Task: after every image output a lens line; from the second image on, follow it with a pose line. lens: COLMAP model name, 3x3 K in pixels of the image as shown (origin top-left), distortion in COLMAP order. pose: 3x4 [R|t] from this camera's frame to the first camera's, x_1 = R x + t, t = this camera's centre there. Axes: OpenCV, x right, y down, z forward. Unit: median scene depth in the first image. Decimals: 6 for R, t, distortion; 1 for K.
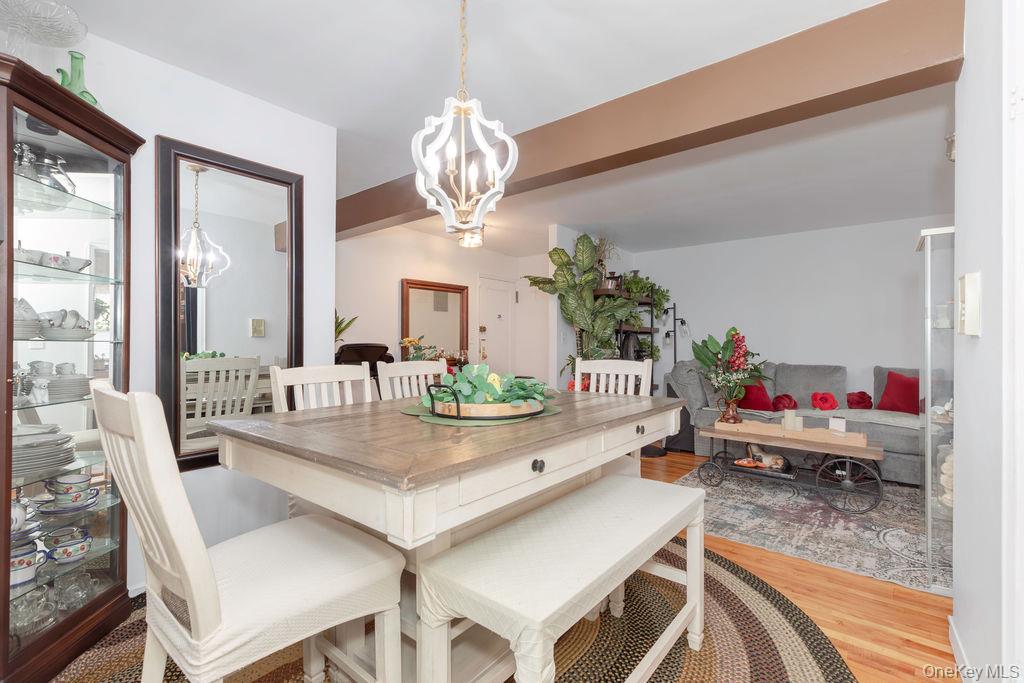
lens RADIAL K [[459.8, 0, 497.4], [0, 459.8, 345.4], [0, 0, 1]] dist [0.001142, 0.000473]
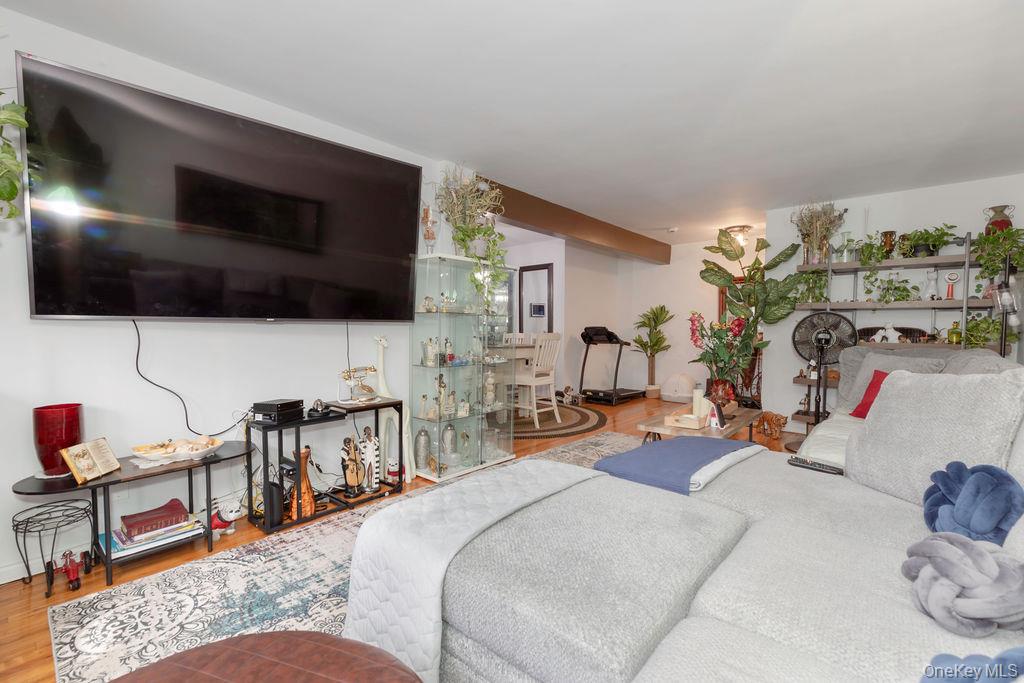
lens RADIAL K [[465.3, 0, 528.1], [0, 465.3, 345.9], [0, 0, 1]] dist [0.001488, 0.000114]
pose [[-0.005816, 0.035847, -0.999340, 1.764440], [-0.002826, 0.999353, 0.035864, 0.008406], [0.999979, 0.003033, -0.005711, 0.681888]]
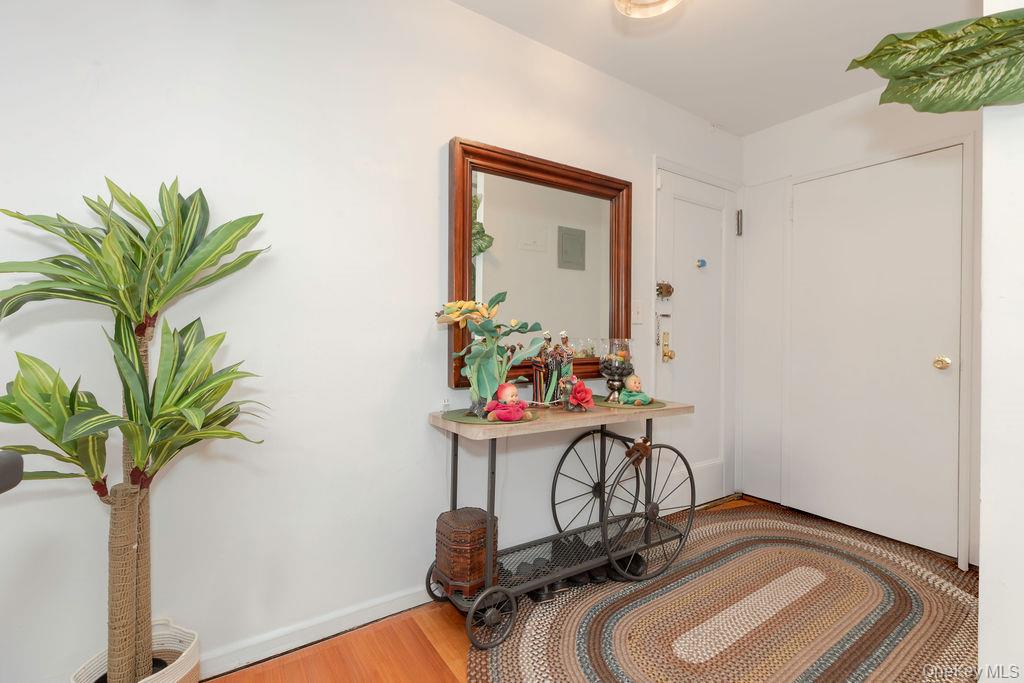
lens RADIAL K [[455.0, 0, 498.8], [0, 455.0, 344.1], [0, 0, 1]] dist [0.002613, 0.000173]
pose [[0.953218, 0.006936, -0.302205, -0.091826], [-0.005389, 0.999968, 0.005951, 0.022859], [0.302236, -0.004044, 0.953224, 1.011291]]
